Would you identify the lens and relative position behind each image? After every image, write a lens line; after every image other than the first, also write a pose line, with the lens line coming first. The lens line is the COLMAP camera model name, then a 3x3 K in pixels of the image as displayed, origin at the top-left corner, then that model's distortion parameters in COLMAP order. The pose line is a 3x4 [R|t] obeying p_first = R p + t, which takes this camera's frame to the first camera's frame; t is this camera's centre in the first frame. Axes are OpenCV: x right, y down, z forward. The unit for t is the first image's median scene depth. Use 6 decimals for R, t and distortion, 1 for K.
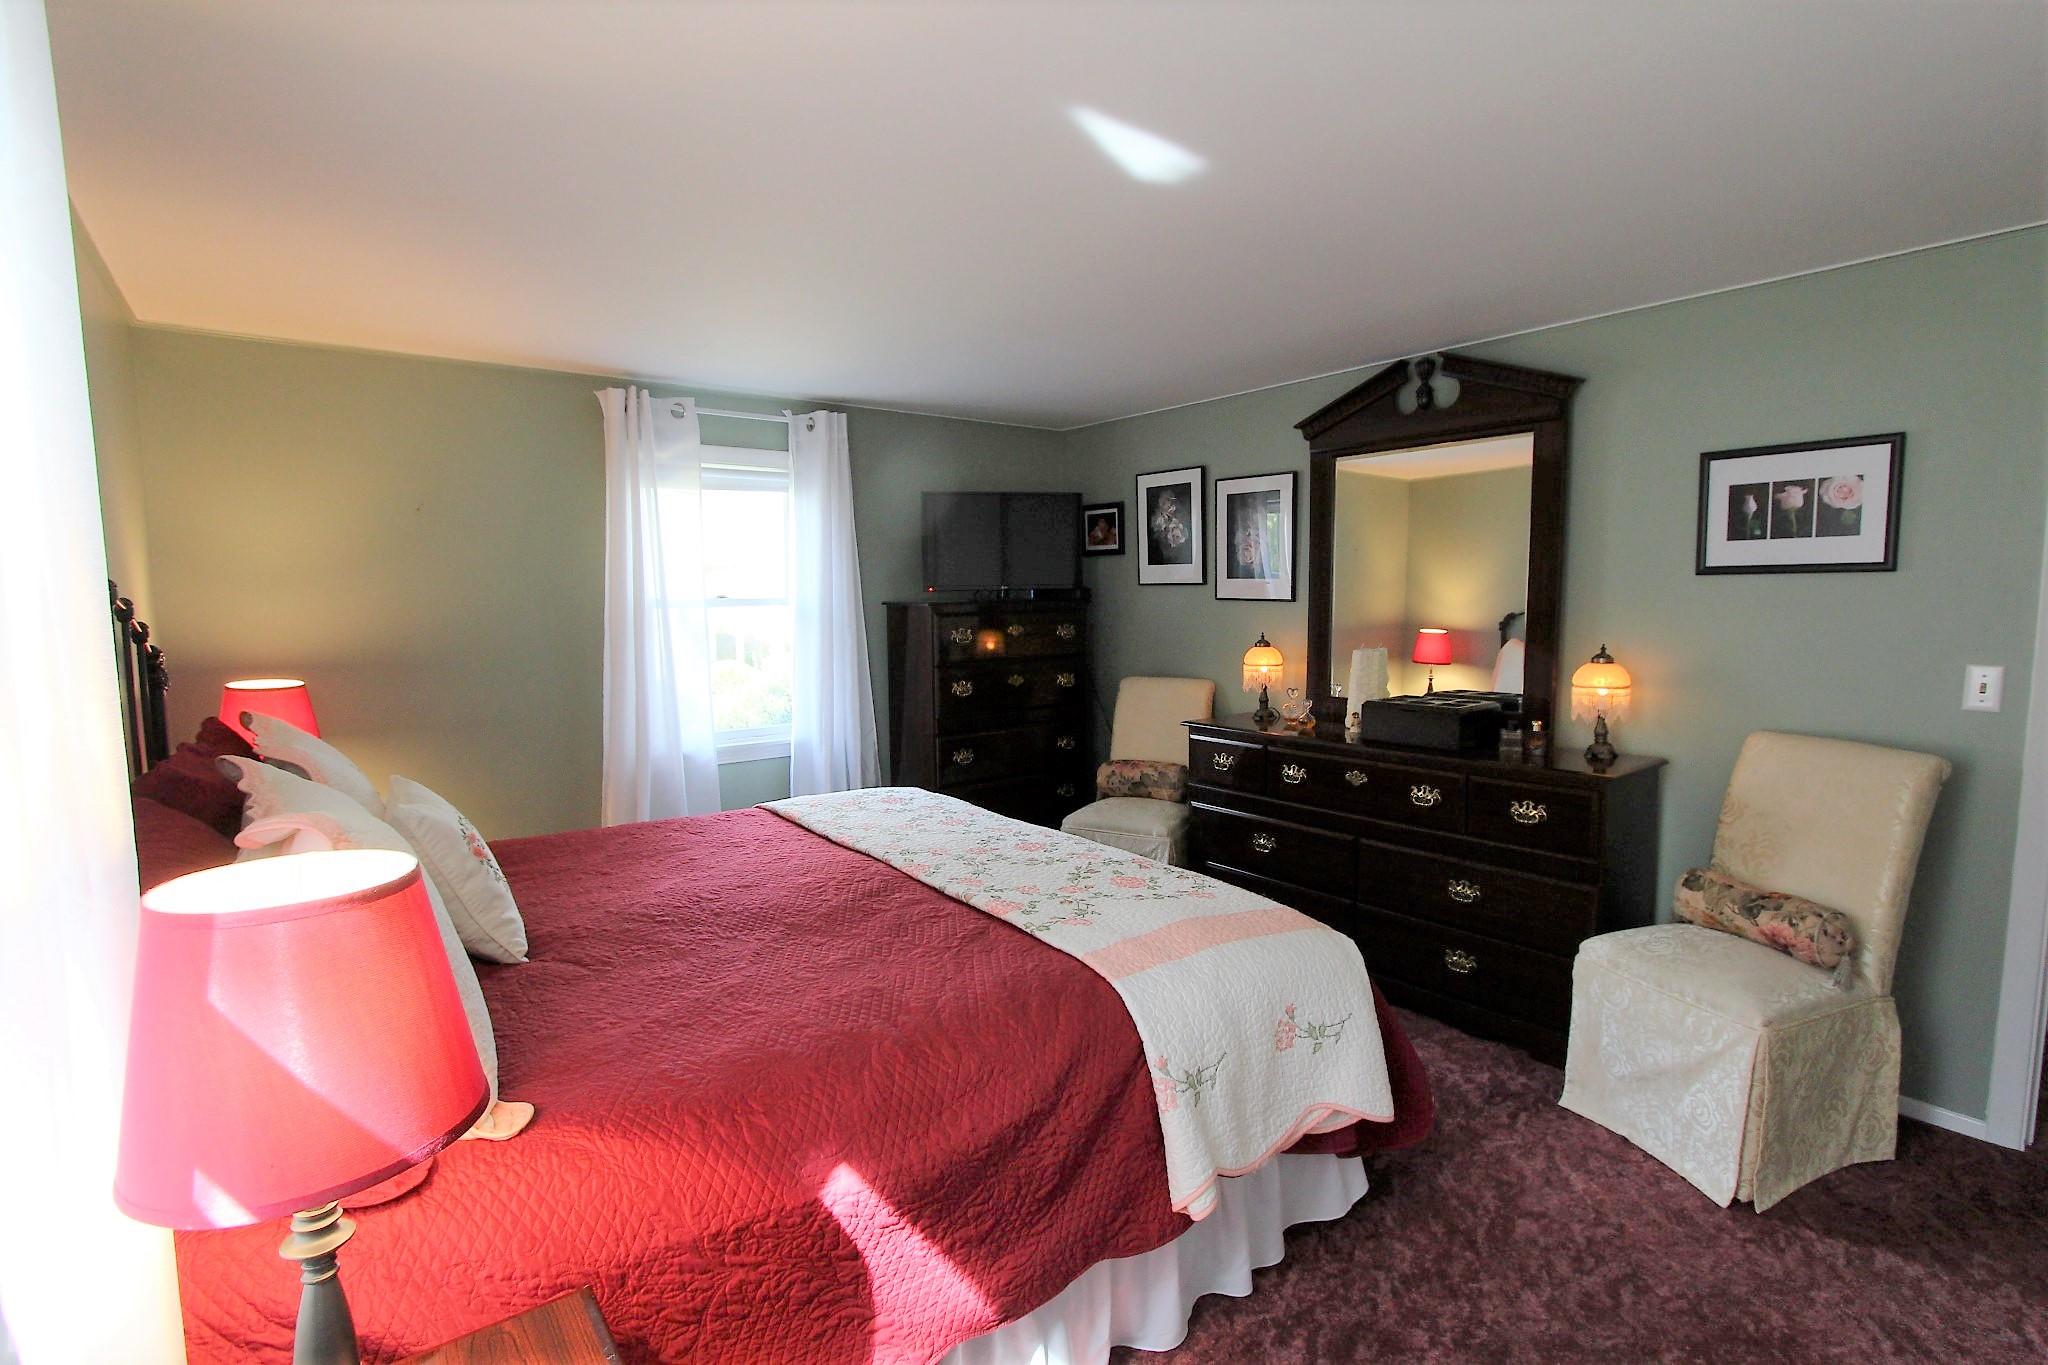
lens RADIAL K [[959.7, 0, 1039.6], [0, 959.7, 692.3], [0, 0, 1]] dist [-0.018825, 0.003560]
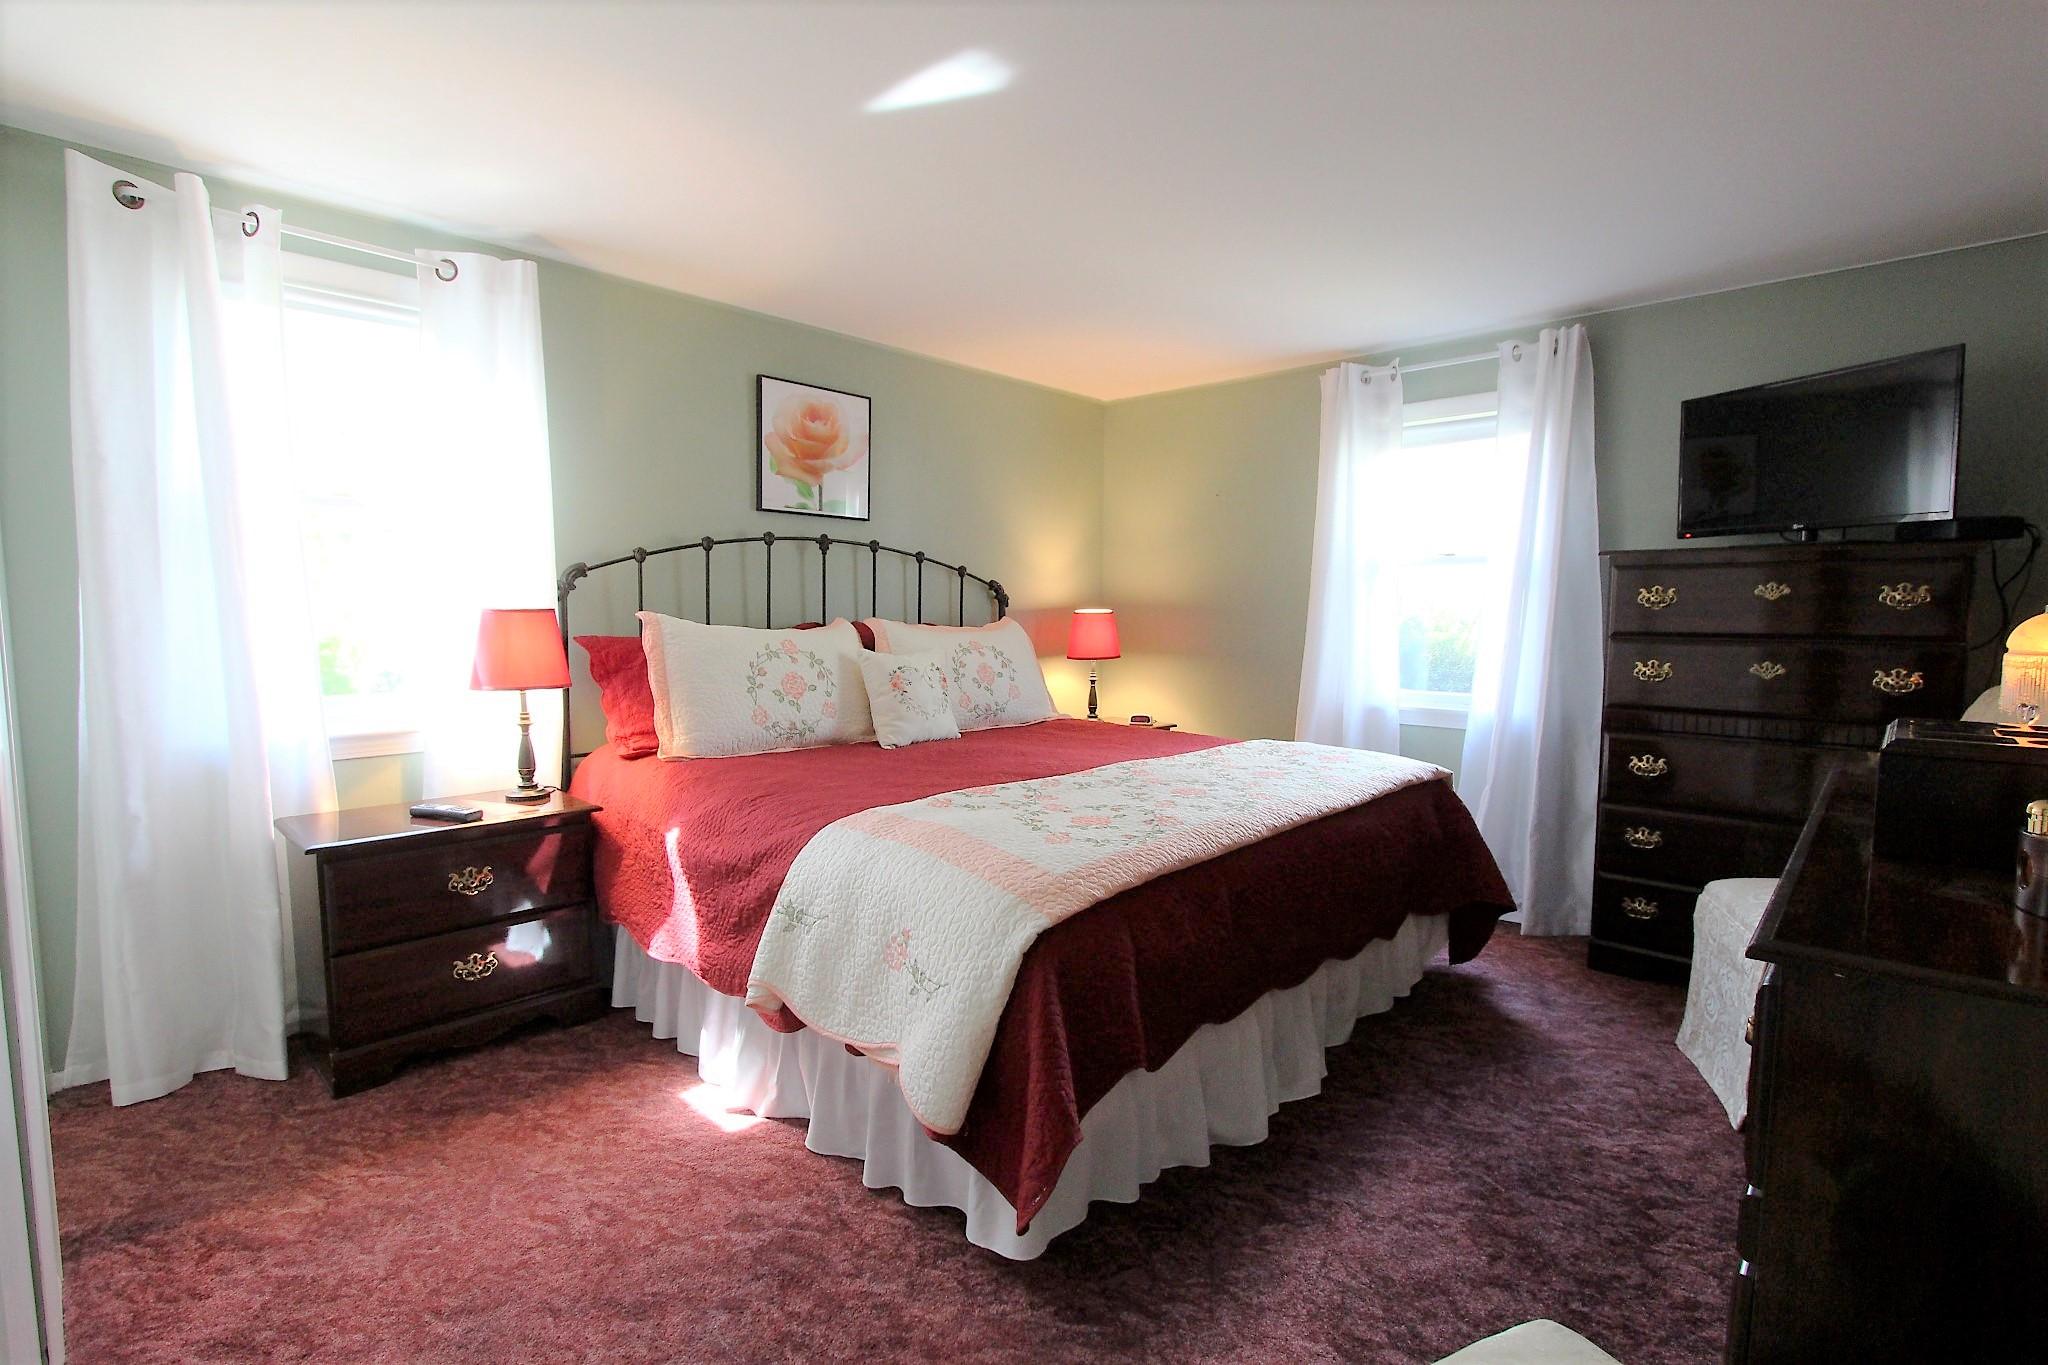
lens RADIAL K [[959.7, 0, 1041.2], [0, 959.7, 674.9], [0, 0, 1]] dist [-0.018825, 0.003560]
pose [[0.153708, 0.080636, -0.984821, 0.623049], [-0.106421, 0.992218, 0.064632, 0.002056], [0.982369, 0.094871, 0.161093, 0.499184]]
